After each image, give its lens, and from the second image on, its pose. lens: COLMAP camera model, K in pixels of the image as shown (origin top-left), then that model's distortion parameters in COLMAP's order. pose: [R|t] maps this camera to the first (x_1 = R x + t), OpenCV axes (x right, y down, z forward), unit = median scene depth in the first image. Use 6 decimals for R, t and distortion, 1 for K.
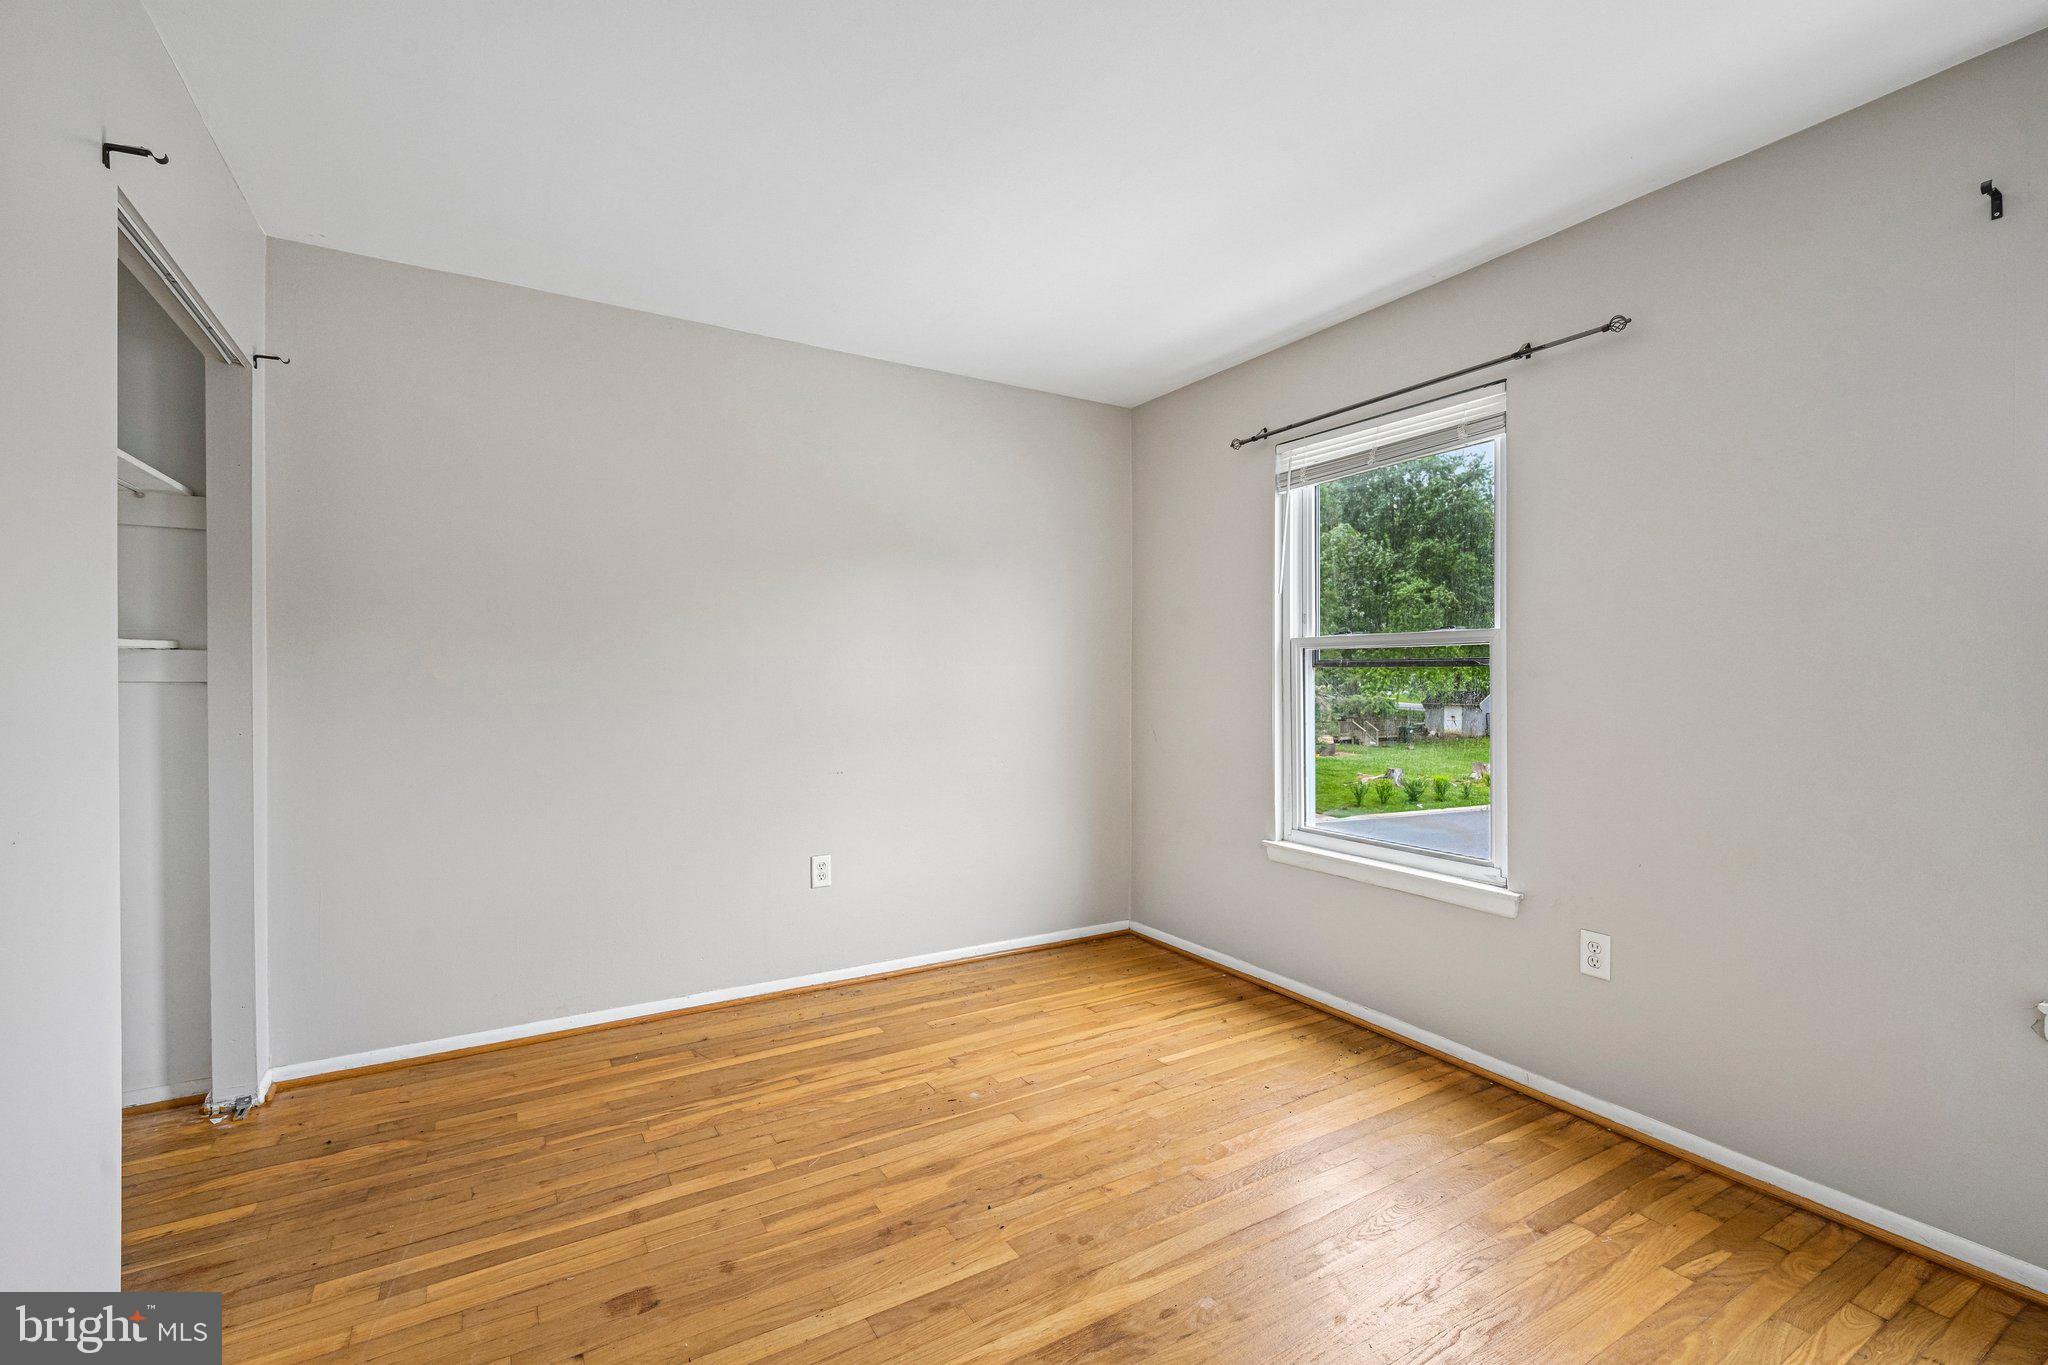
lens RADIAL K [[894.0, 0, 1018.2], [0, 894.0, 679.4], [0, 0, 1]] dist [-0.002241, 0.000425]
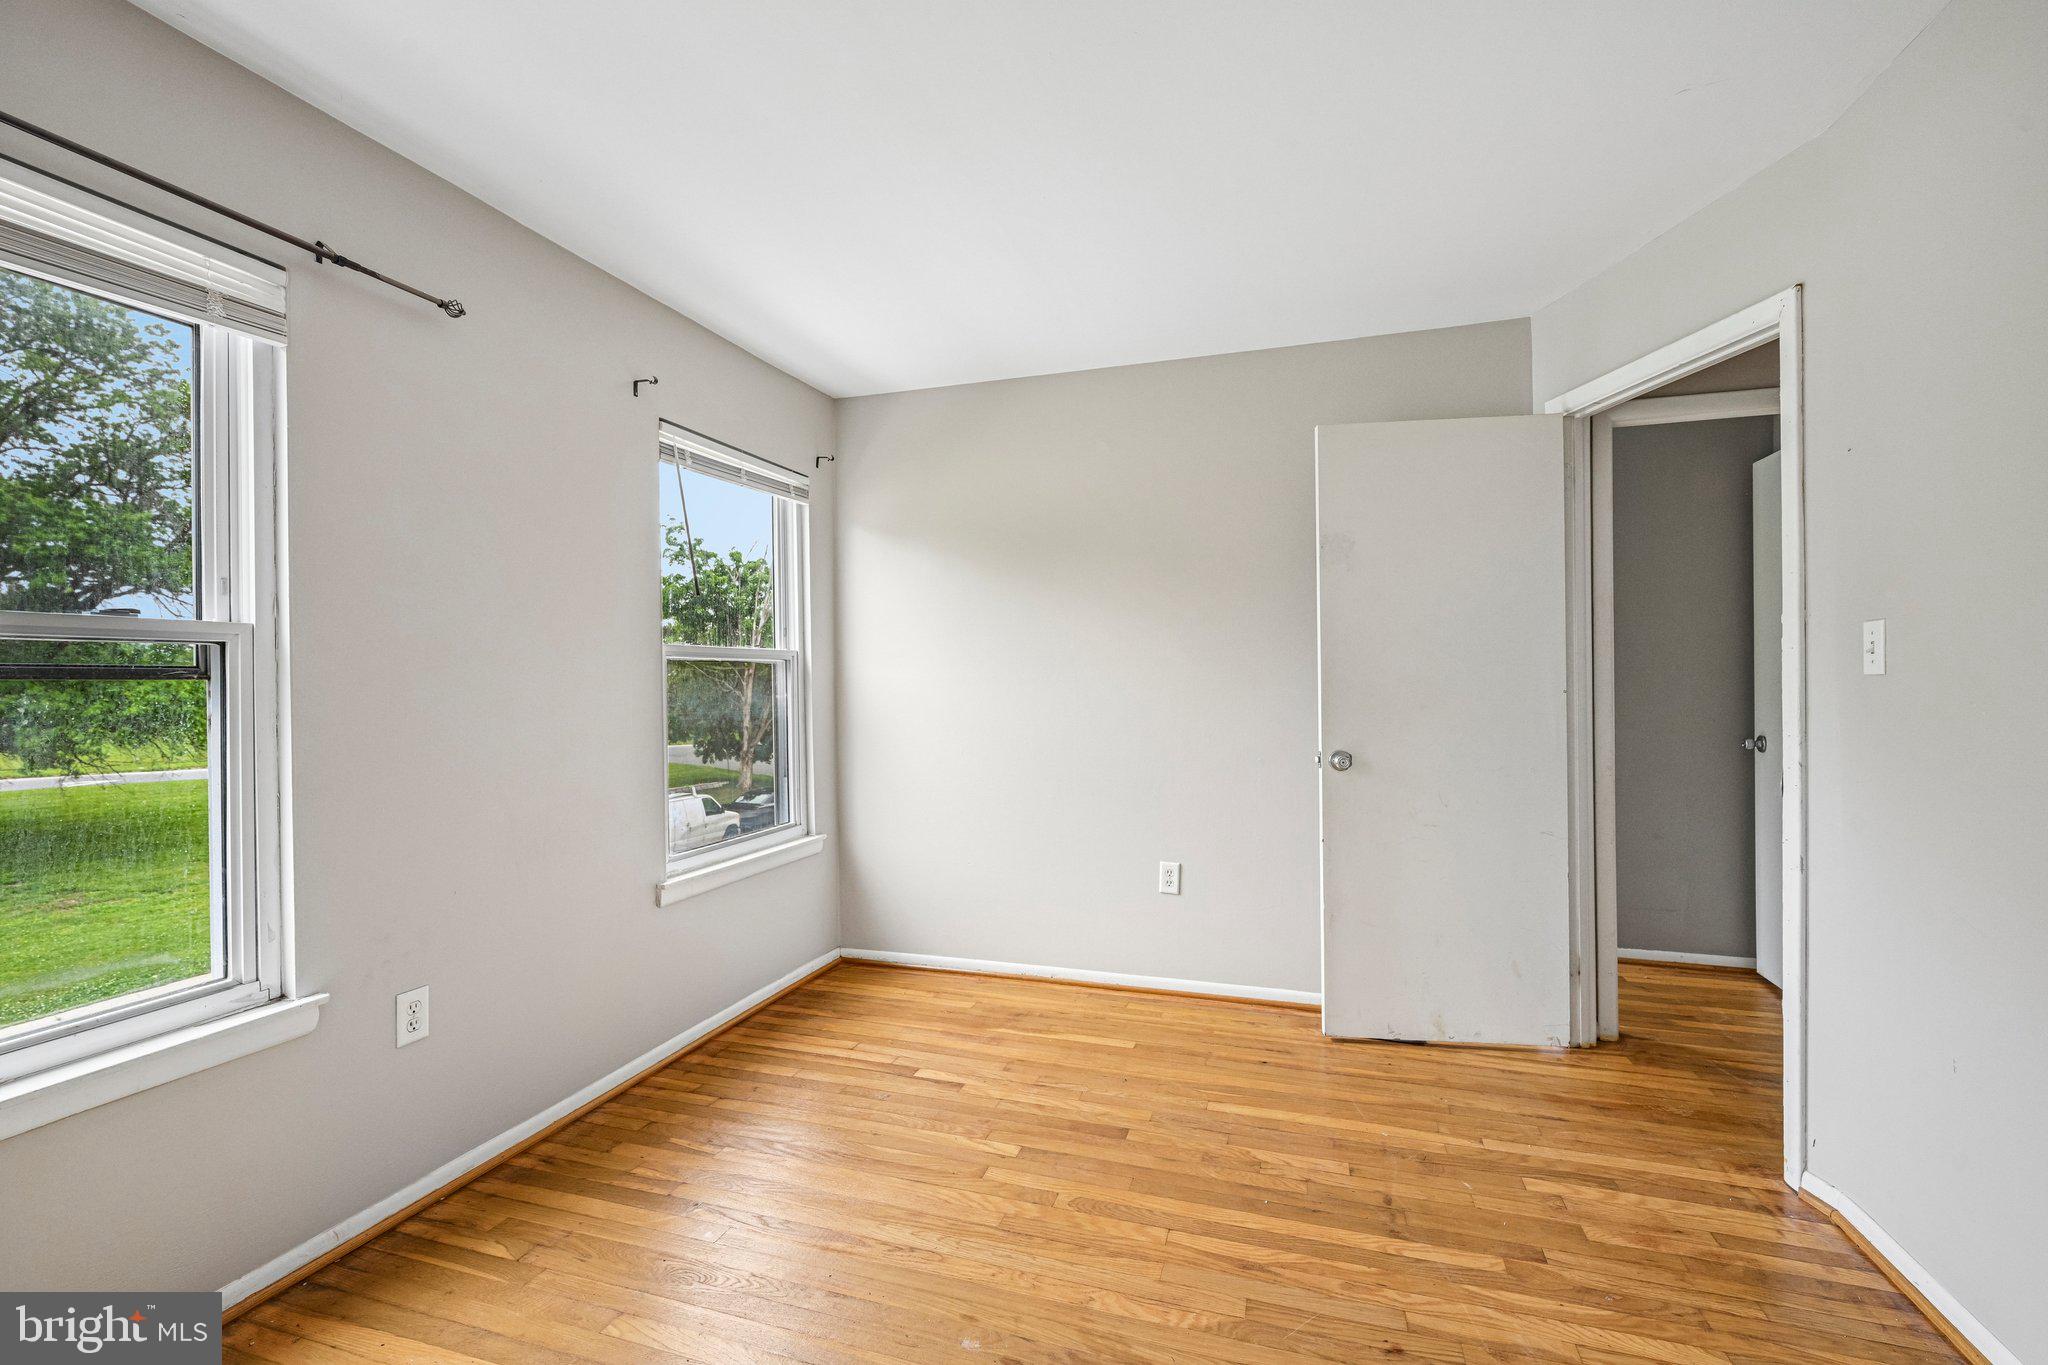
lens RADIAL K [[894.0, 0, 1022.8], [0, 894.0, 679.3], [0, 0, 1]] dist [-0.002241, 0.000425]
pose [[-0.662097, 0.003231, 0.749411, -0.387978], [0.007331, 0.999971, 0.002165, -0.013945], [-0.749382, 0.006927, -0.662102, 1.127160]]
